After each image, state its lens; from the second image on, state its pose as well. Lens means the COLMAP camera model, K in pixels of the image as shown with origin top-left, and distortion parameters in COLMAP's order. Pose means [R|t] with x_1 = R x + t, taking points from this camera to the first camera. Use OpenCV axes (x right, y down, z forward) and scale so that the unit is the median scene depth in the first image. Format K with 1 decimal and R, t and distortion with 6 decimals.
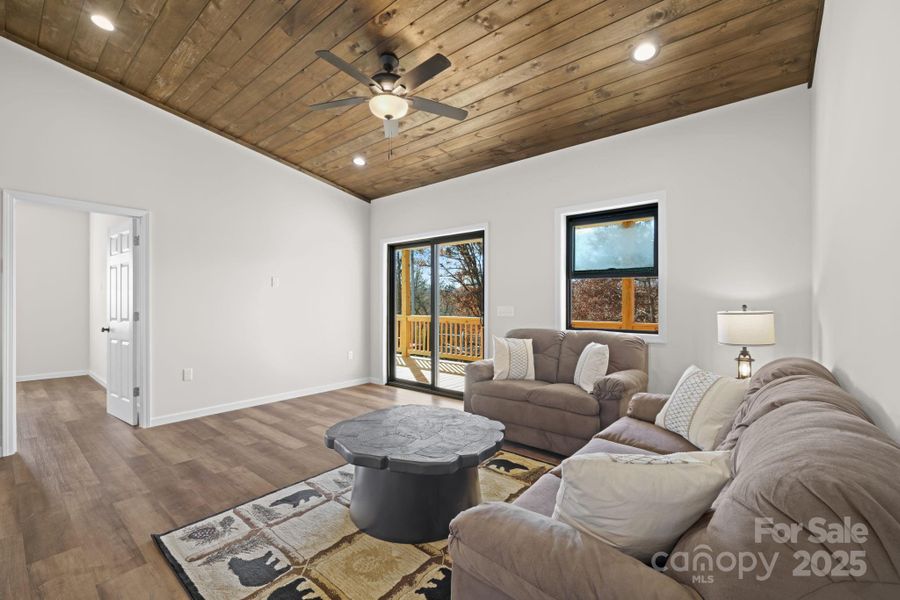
lens RADIAL K [[383.4, 0, 445.3], [0, 383.4, 299.5], [0, 0, 1]] dist [0.001595, 0.000271]
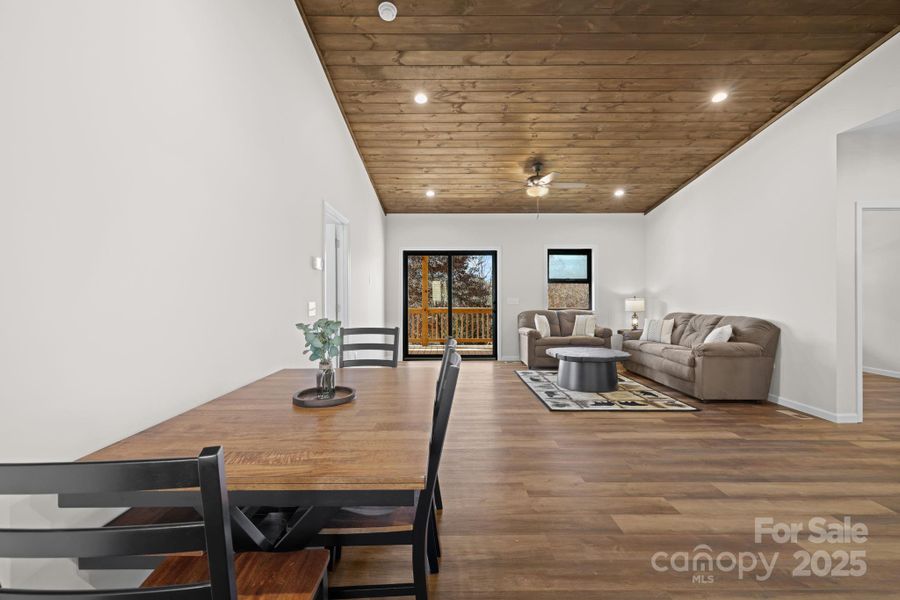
lens RADIAL K [[385.9, 0, 446.6], [0, 385.9, 296.2], [0, 0, 1]] dist [0.002778, 0.000402]
pose [[0.760969, -0.002747, 0.648782, -1.463130], [-0.001461, 0.999981, 0.005947, -0.001024], [-0.648786, -0.005473, 0.760951, -0.118799]]
